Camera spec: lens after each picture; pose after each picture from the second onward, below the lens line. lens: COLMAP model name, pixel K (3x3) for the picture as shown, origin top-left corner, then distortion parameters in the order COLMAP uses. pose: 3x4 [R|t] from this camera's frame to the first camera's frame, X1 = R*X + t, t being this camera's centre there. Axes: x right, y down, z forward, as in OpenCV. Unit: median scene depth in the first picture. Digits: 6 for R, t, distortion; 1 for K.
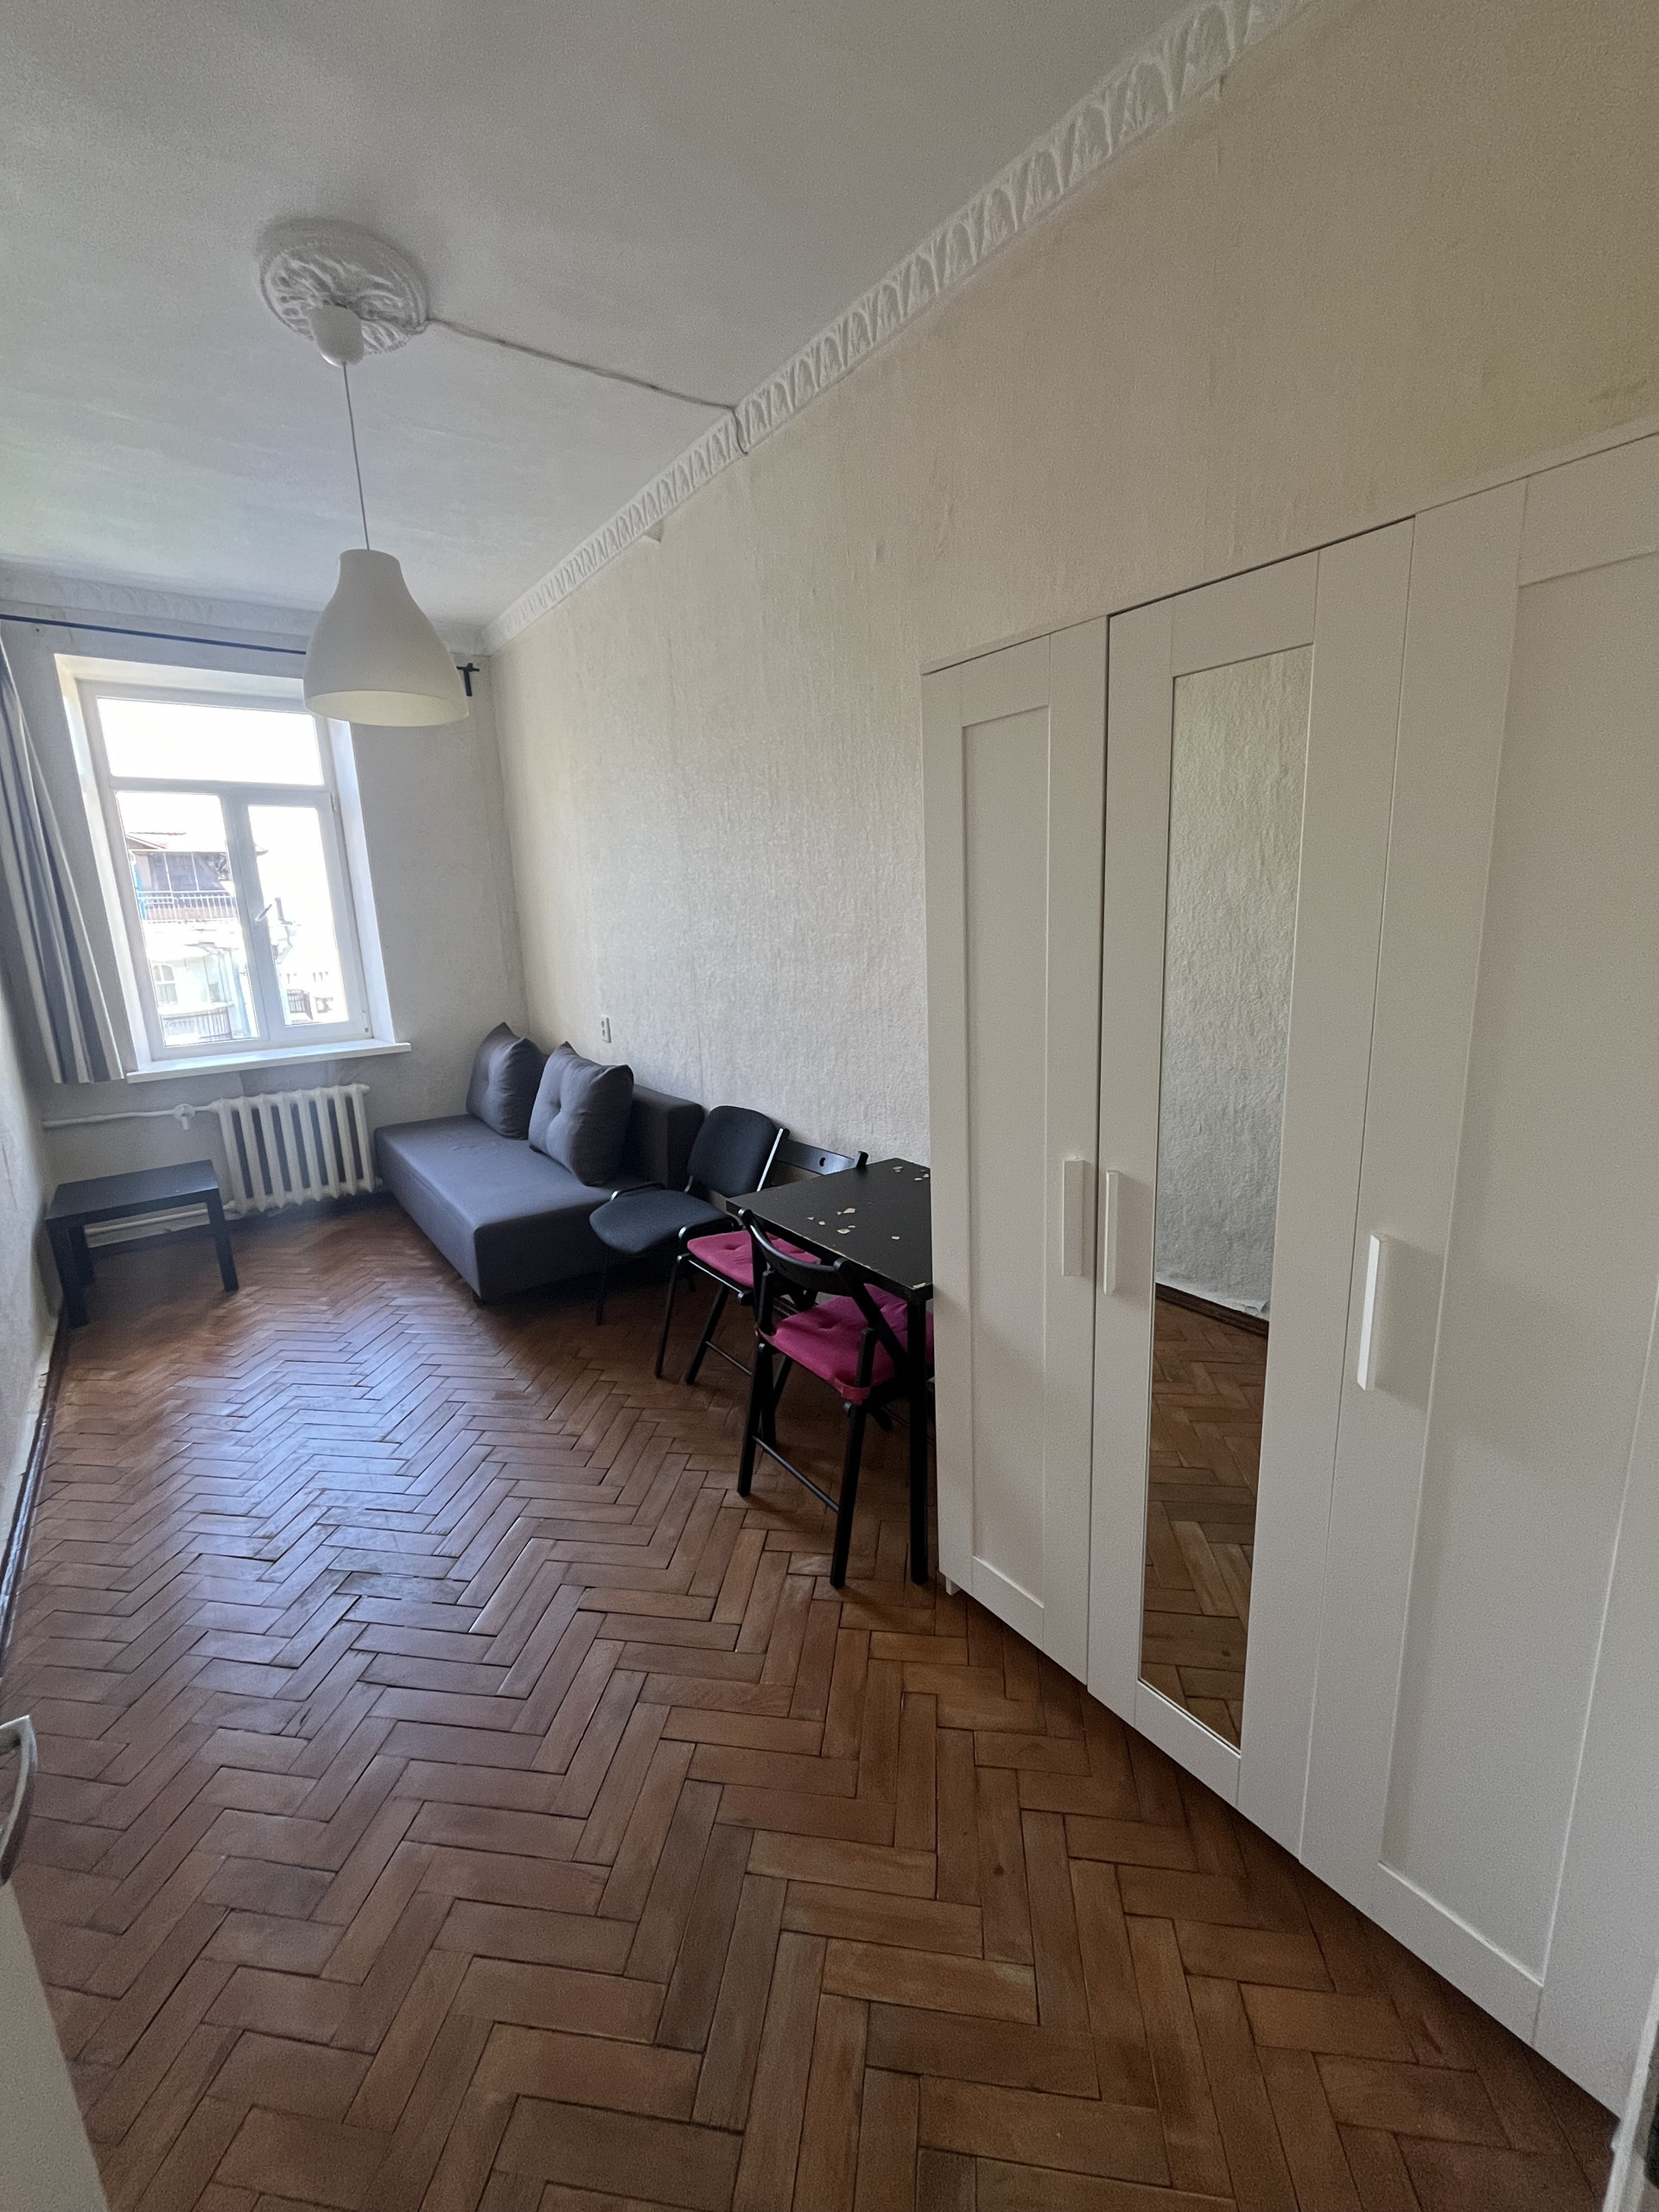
lens RADIAL K [[892.7, 0, 826.4], [0, 892.7, 1104.8], [0, 0, 1]] dist [-0.003688, 0.000198]
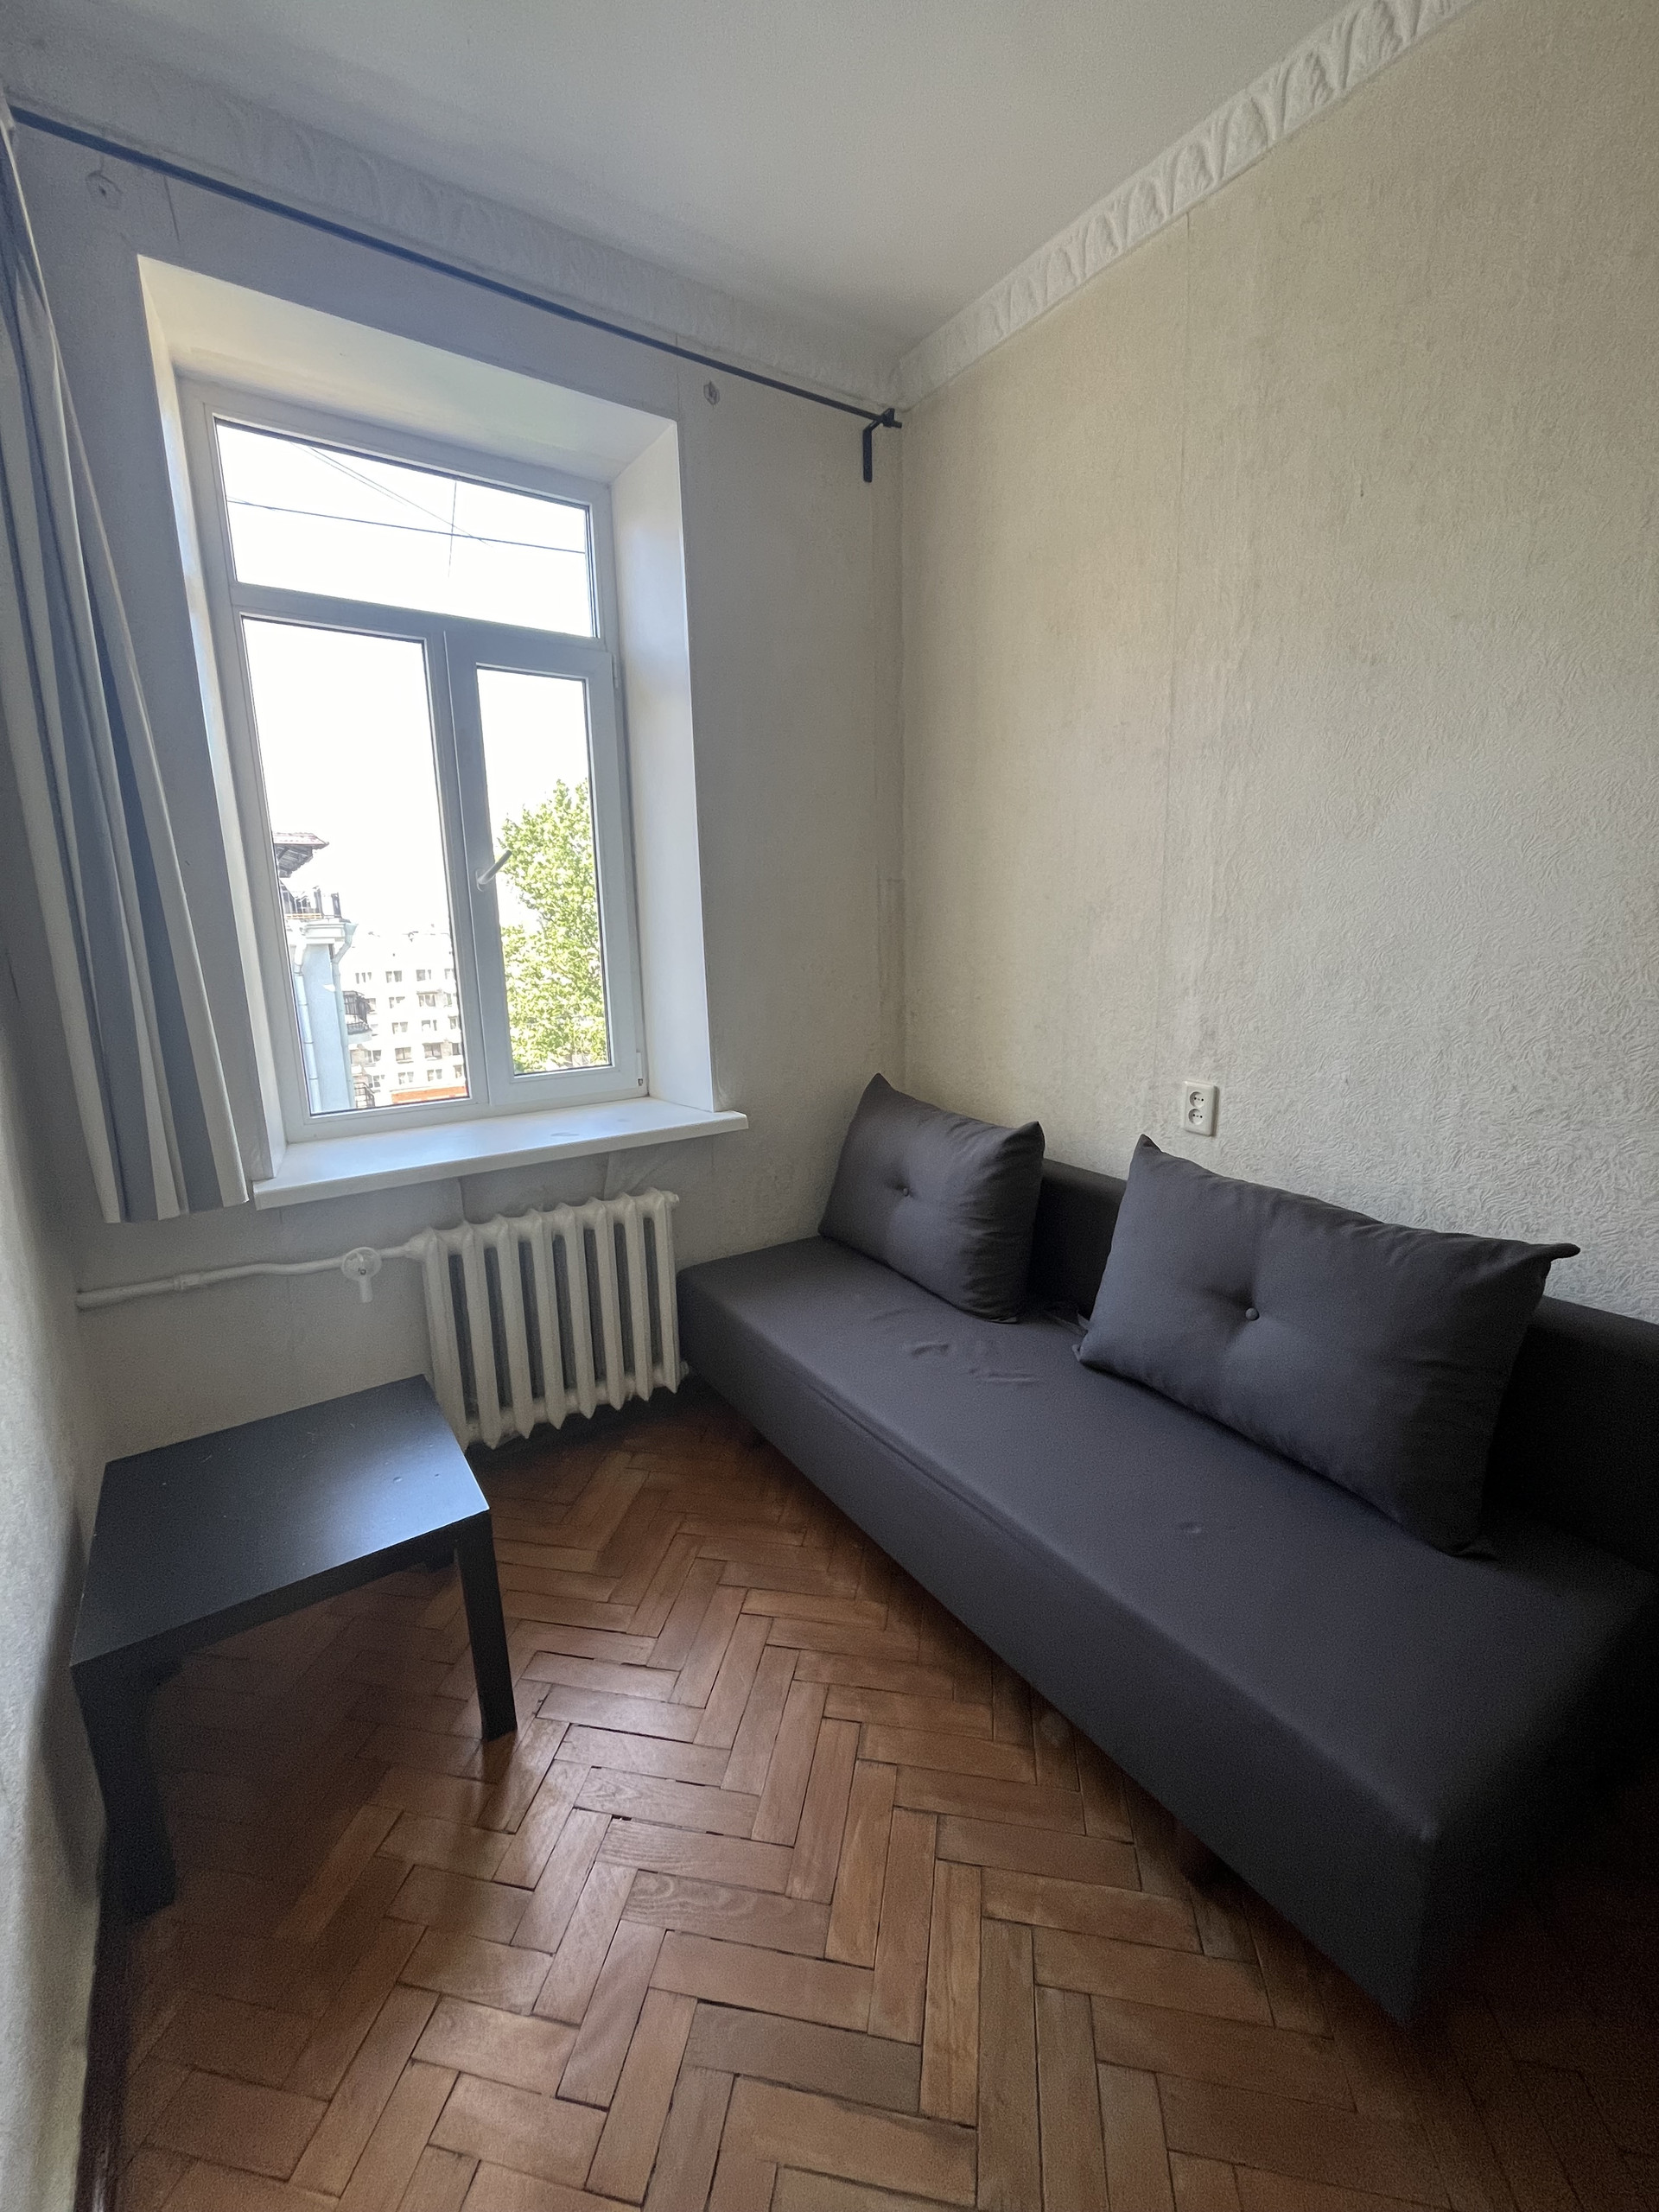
lens RADIAL K [[887.0, 0, 824.7], [0, 887.0, 1099.5], [0, 0, 1]] dist [-0.002057, 0.000070]
pose [[0.999183, 0.021918, -0.033947, -0.719829], [-0.022423, 0.999643, -0.014563, -0.127373], [0.033615, 0.015313, 0.999318, 0.828988]]
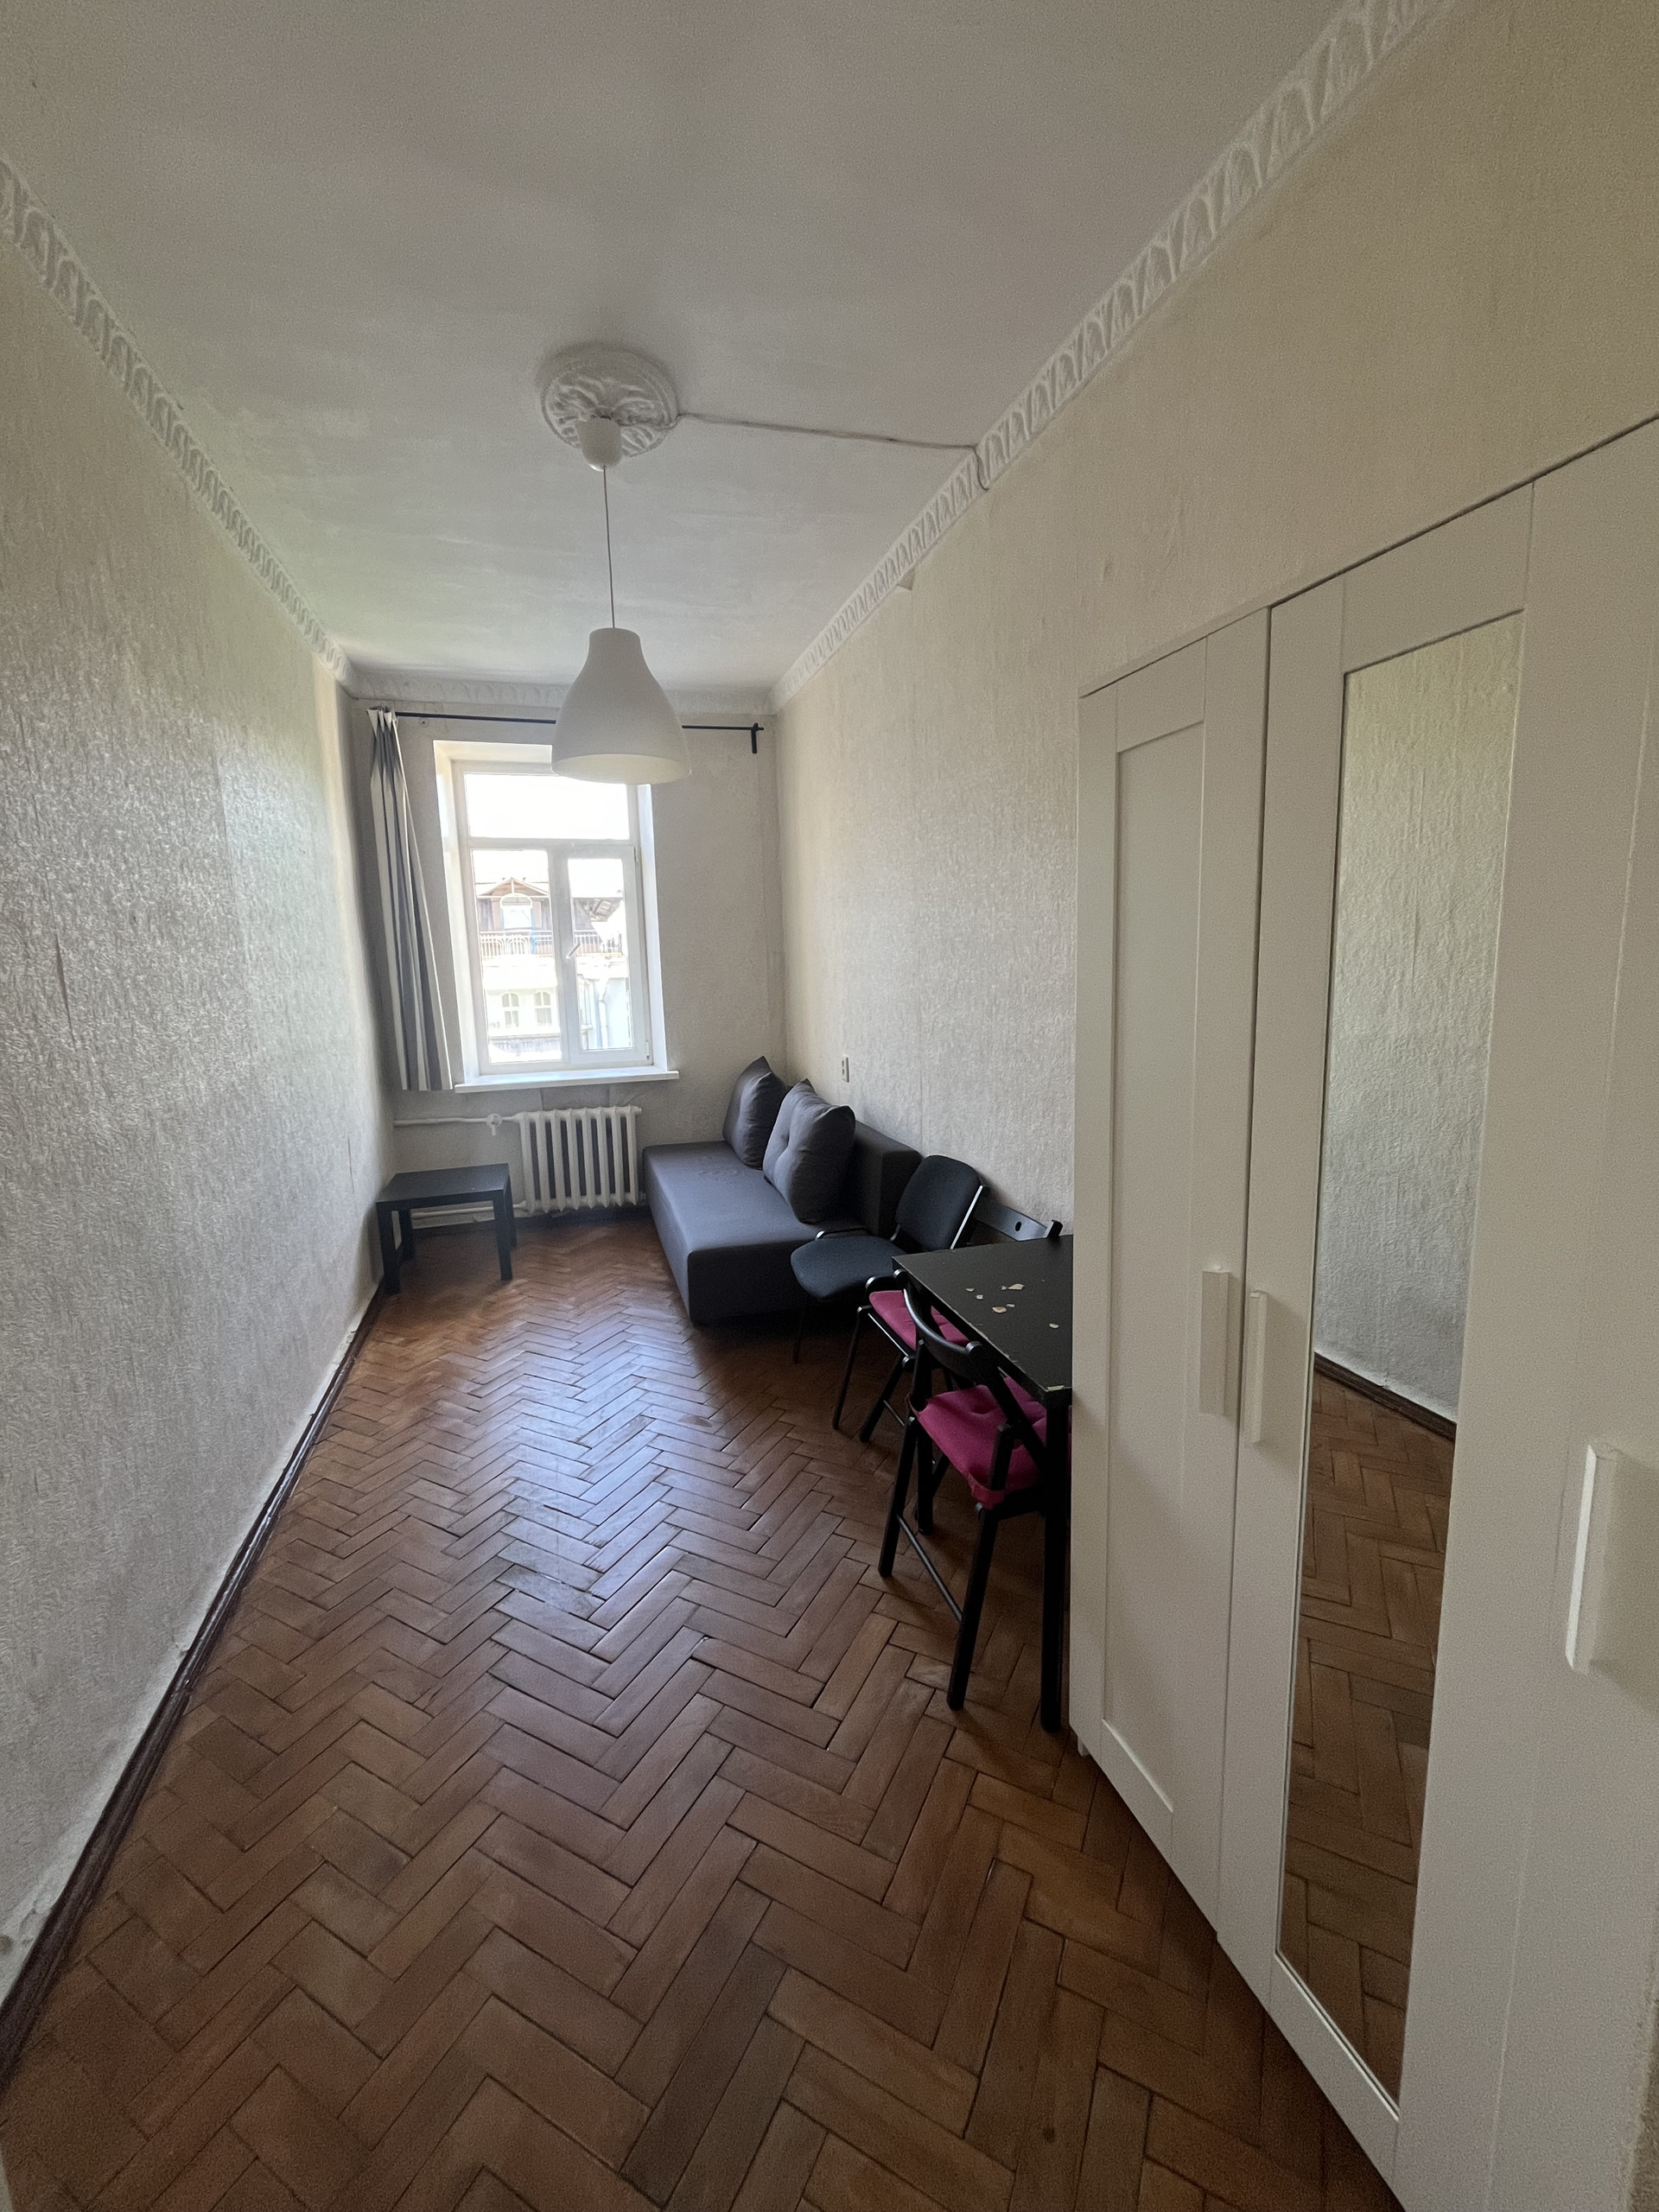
lens RADIAL K [[892.7, 0, 826.4], [0, 892.7, 1104.8], [0, 0, 1]] dist [-0.003688, 0.000198]
pose [[0.942623, 0.065004, -0.327471, 0.109964], [-0.078859, 0.996458, -0.029194, -0.020200], [0.324413, 0.053343, 0.944410, 0.061525]]
